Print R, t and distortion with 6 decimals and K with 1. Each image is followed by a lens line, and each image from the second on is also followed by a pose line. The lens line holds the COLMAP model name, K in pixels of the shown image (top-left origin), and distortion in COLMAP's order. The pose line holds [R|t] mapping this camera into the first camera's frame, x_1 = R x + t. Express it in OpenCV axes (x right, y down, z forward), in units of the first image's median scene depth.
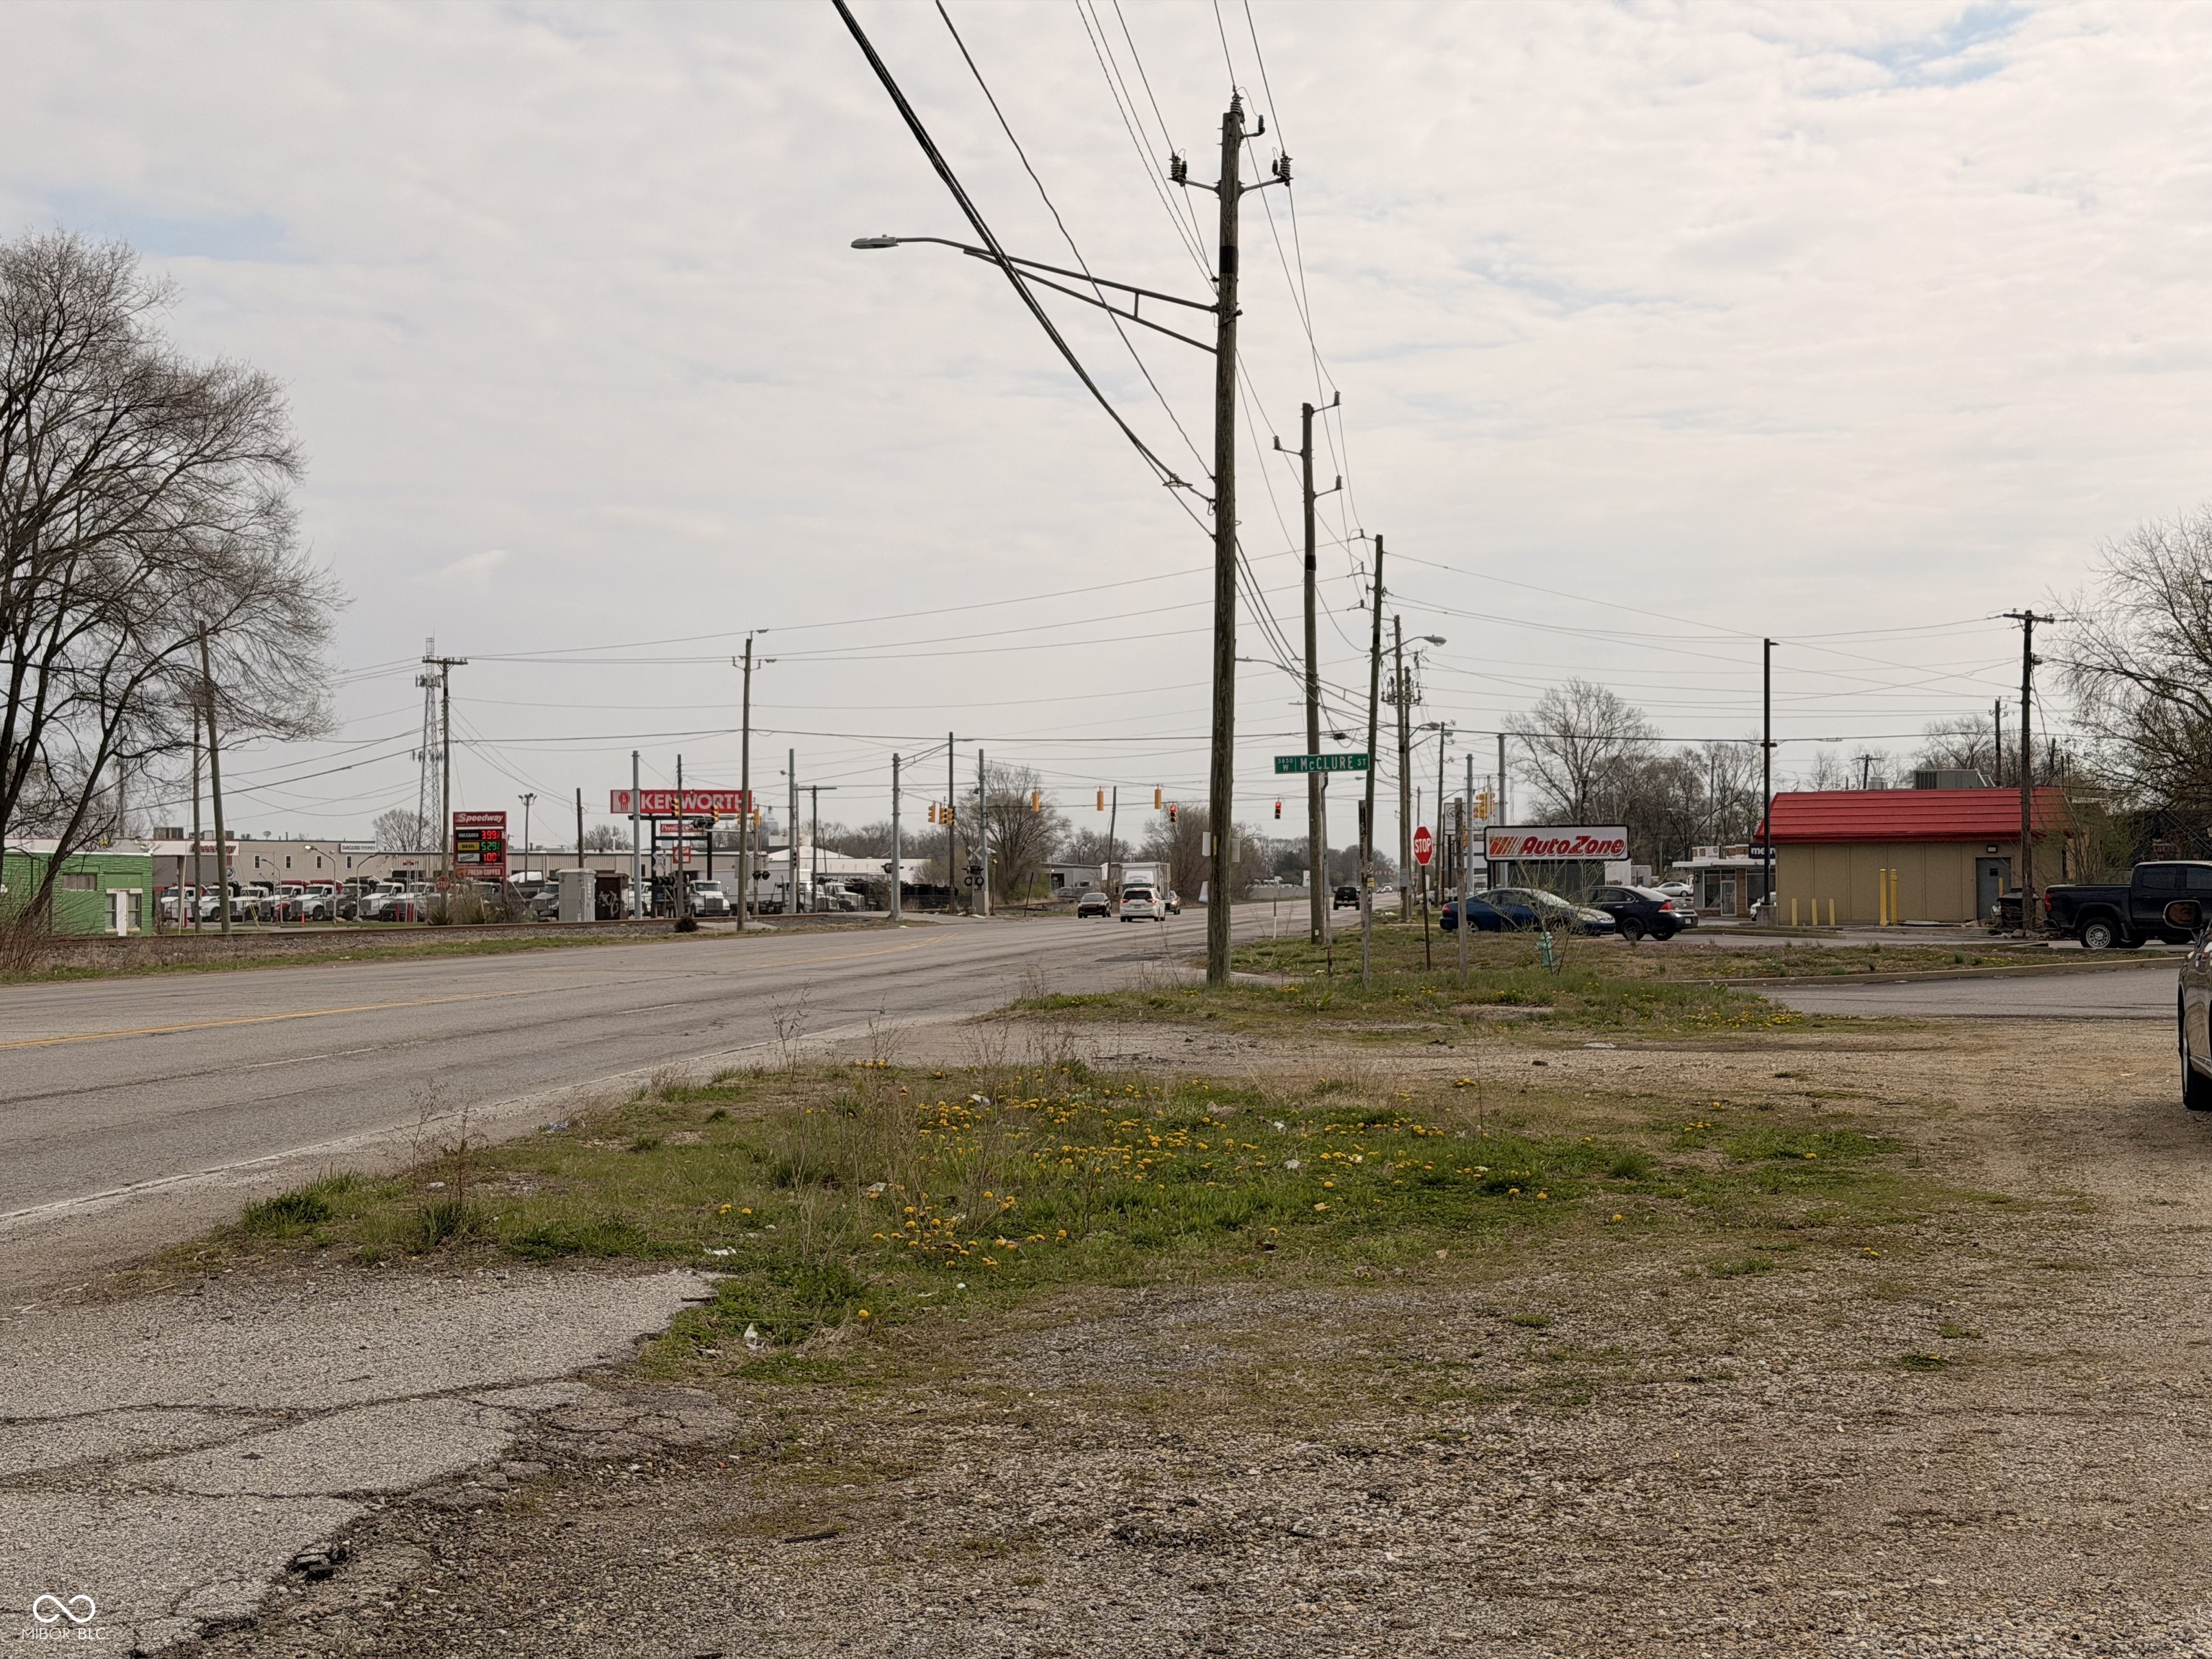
lens RADIAL K [[3125.7, 0, 1106.0], [0, 3125.7, 829.5], [0, 0, 1]] dist [0.212387, -0.482496]
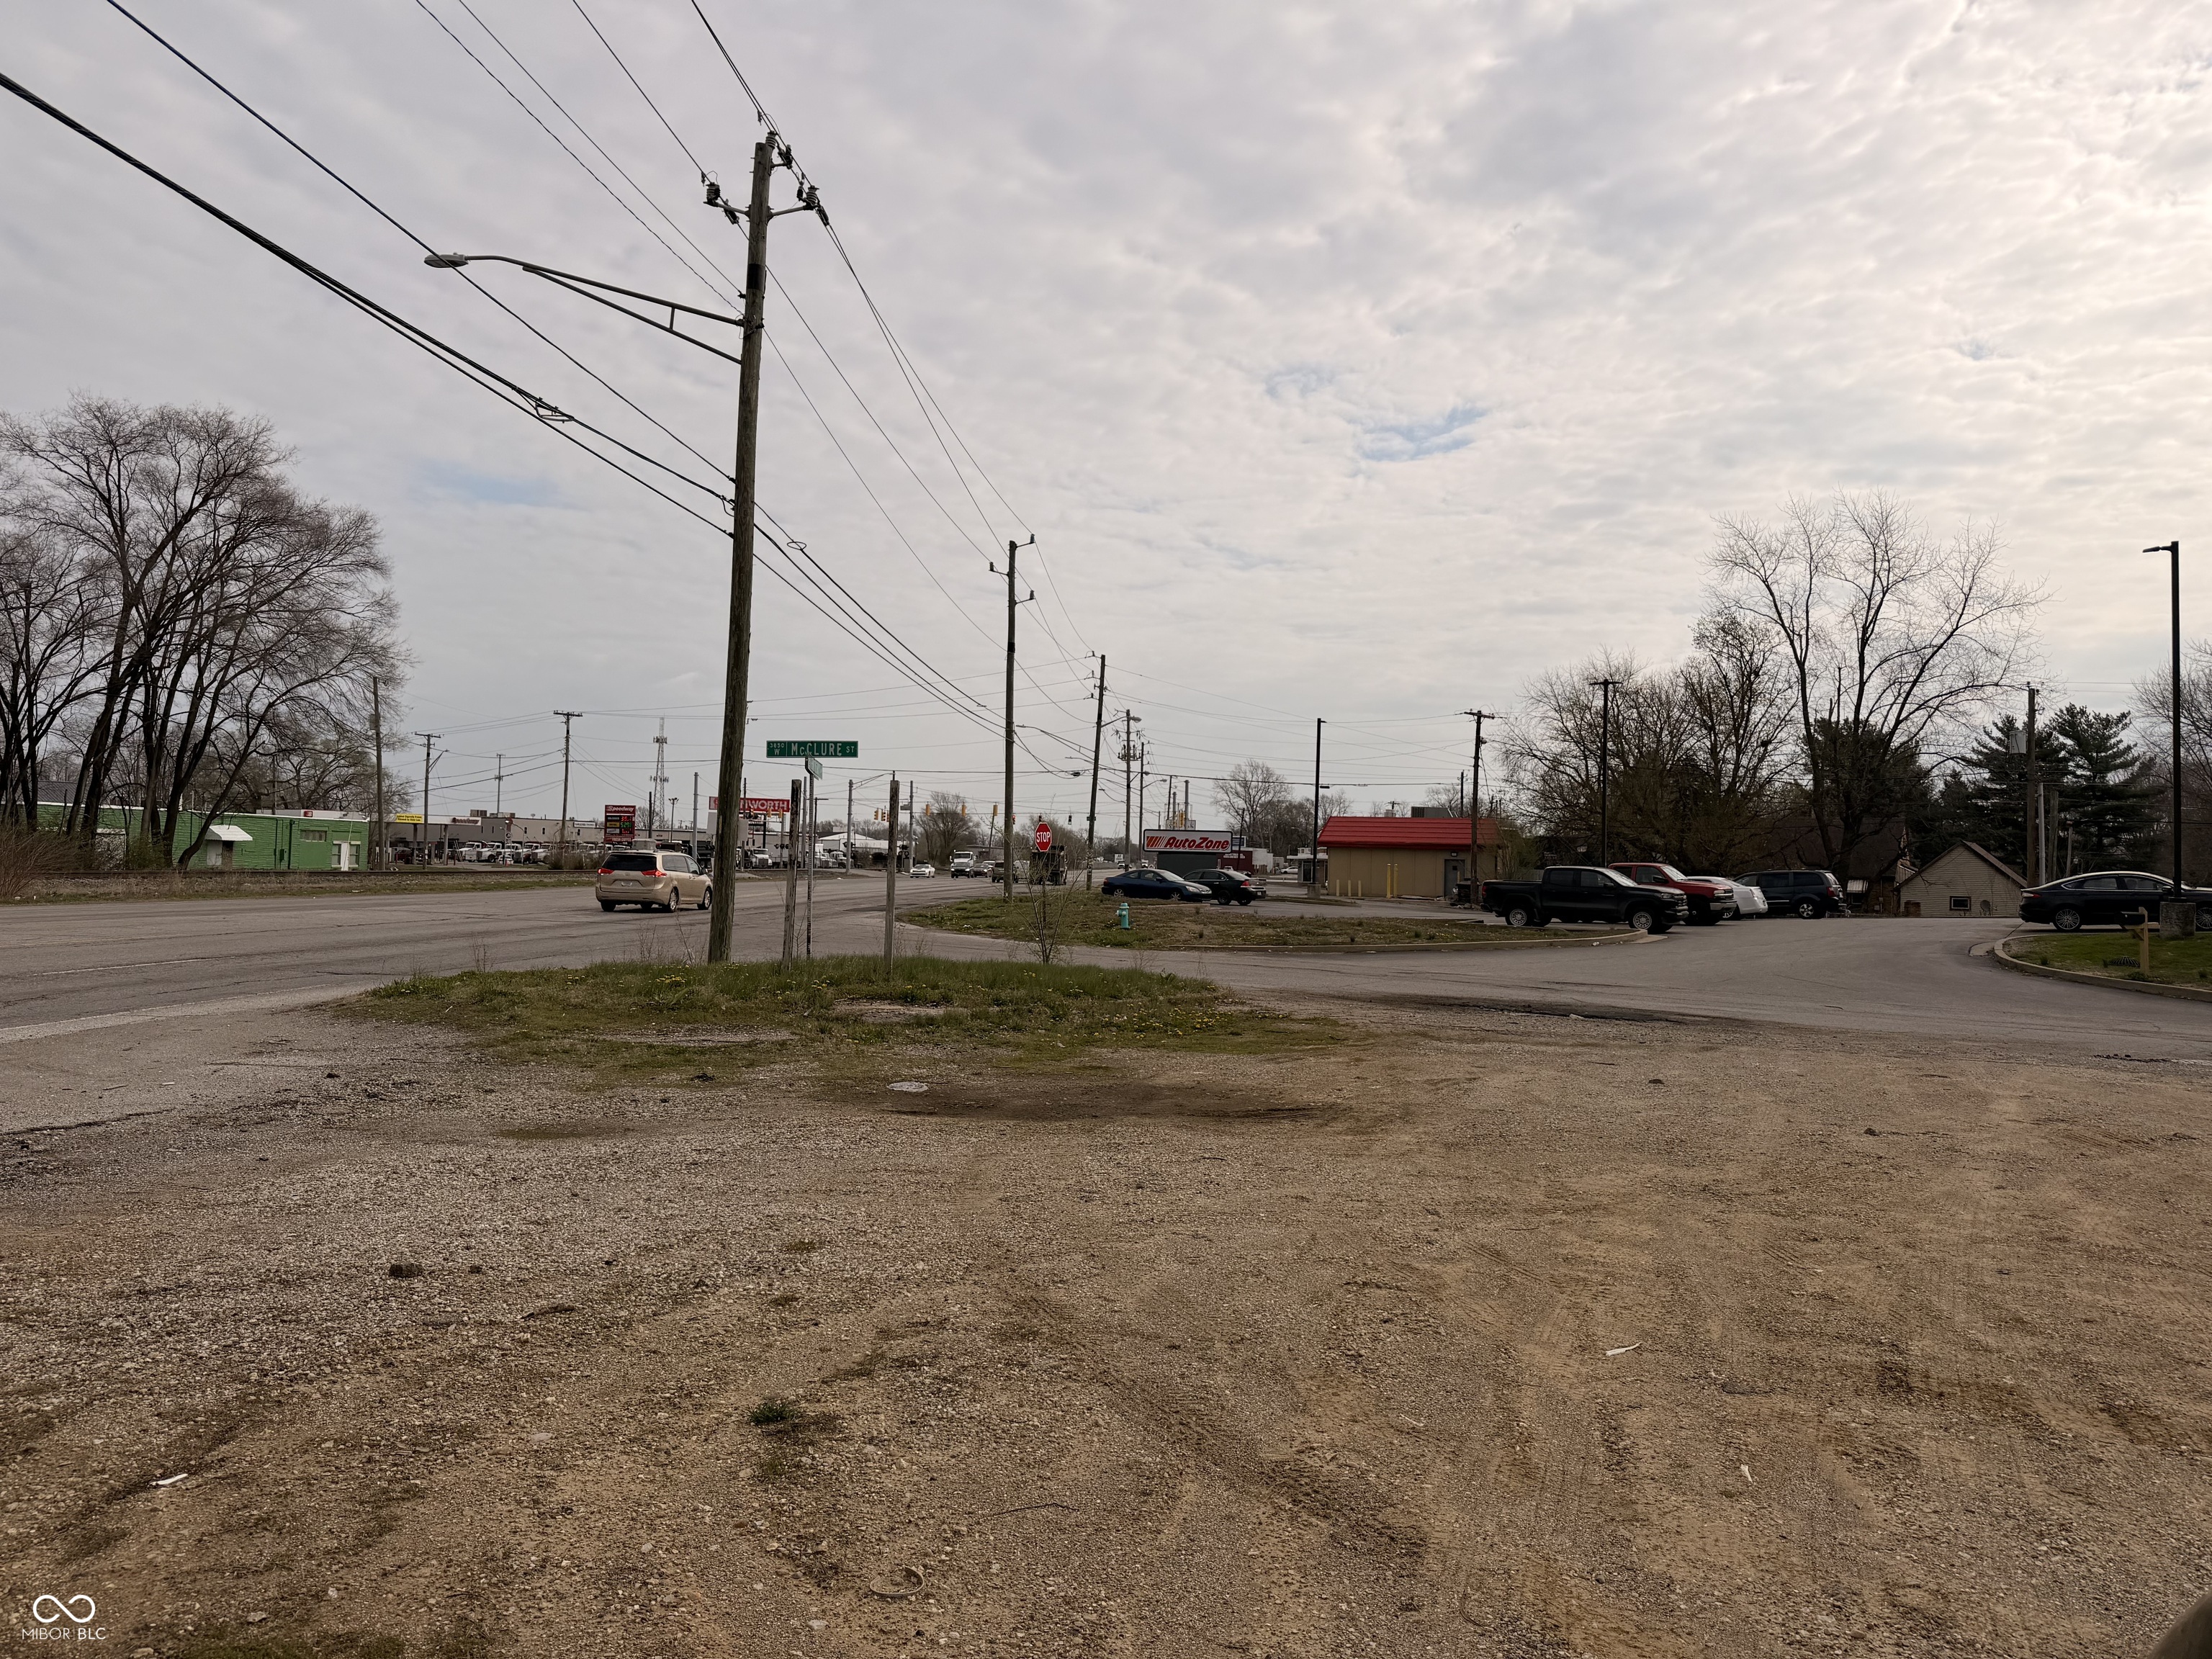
lens RADIAL K [[1535.7, 0, 1101.2], [0, 1535.7, 819.5], [0, 0, 1]] dist [0.087848, 0.000781]
pose [[0.998489, 0.034811, 0.042522, 0.071994], [-0.034458, 0.999366, -0.009007, 0.001987], [-0.042808, 0.007528, 0.999055, 0.239388]]
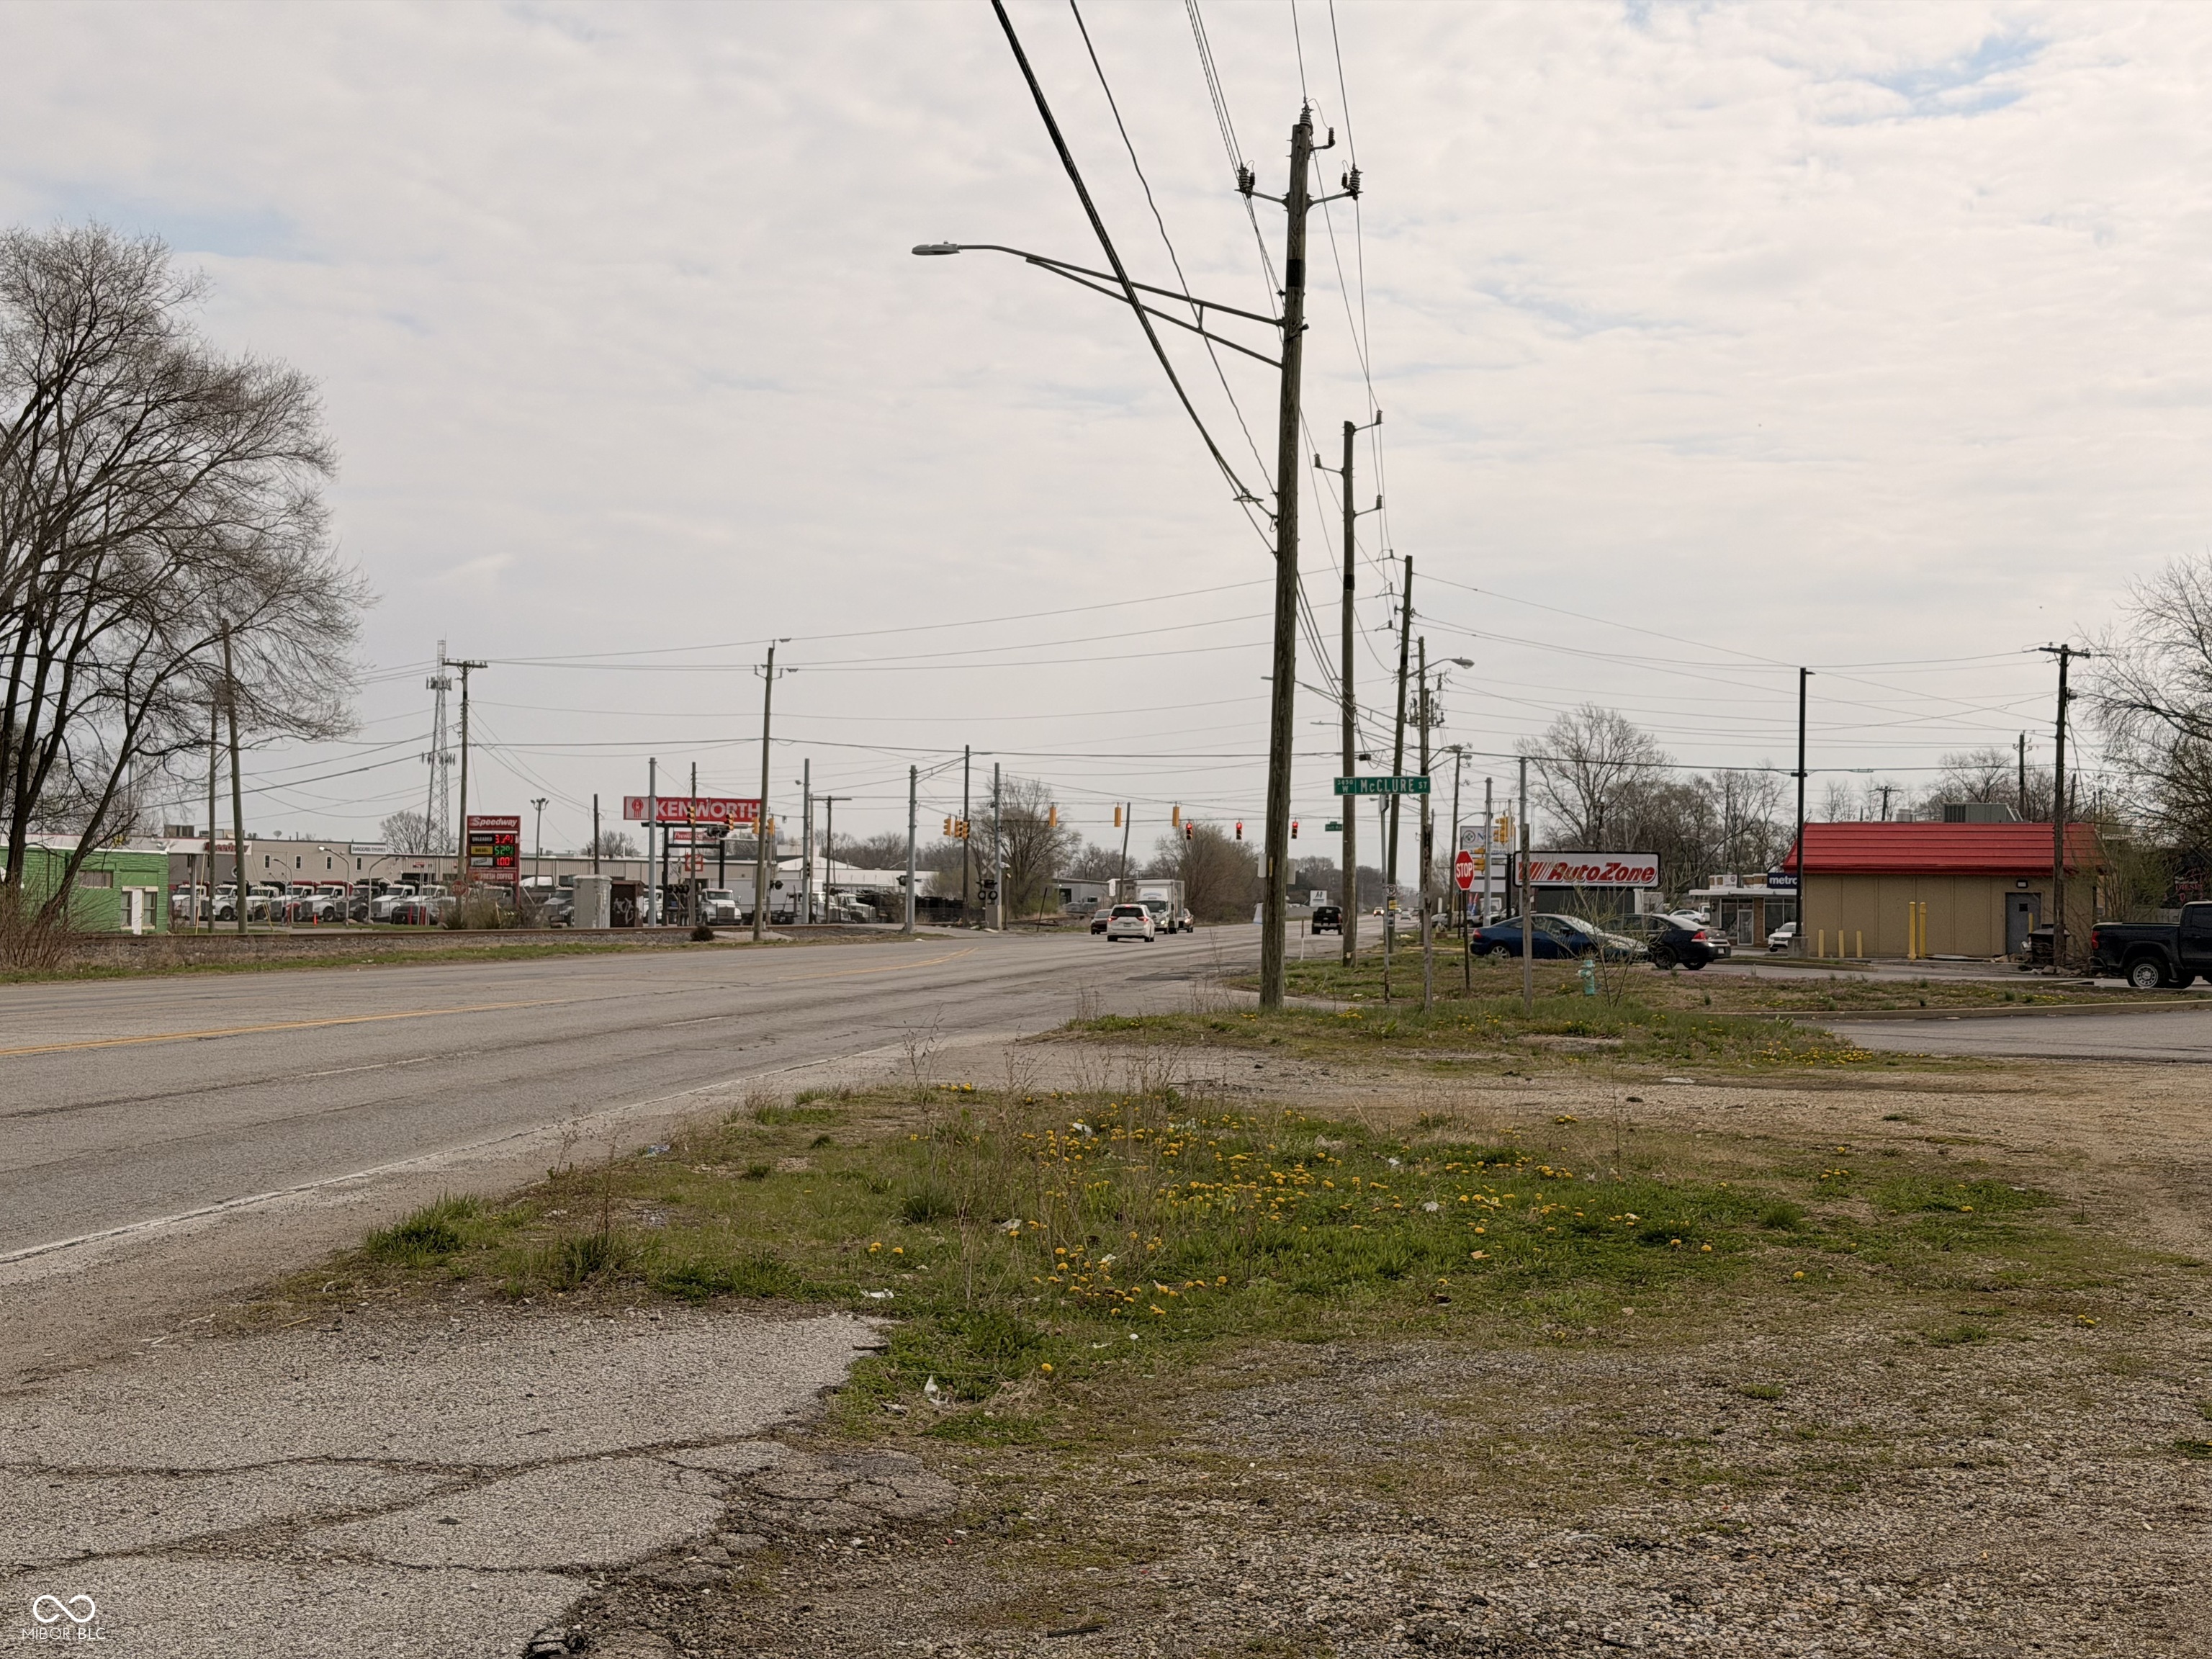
lens RADIAL K [[3125.7, 0, 1106.0], [0, 3125.7, 829.5], [0, 0, 1]] dist [0.212387, -0.482496]
pose [[0.999803, 0.019821, -0.001059, -0.008207], [-0.019826, 0.999791, -0.004966, -0.000369], [0.000960, 0.004986, 0.999987, 0.007674]]
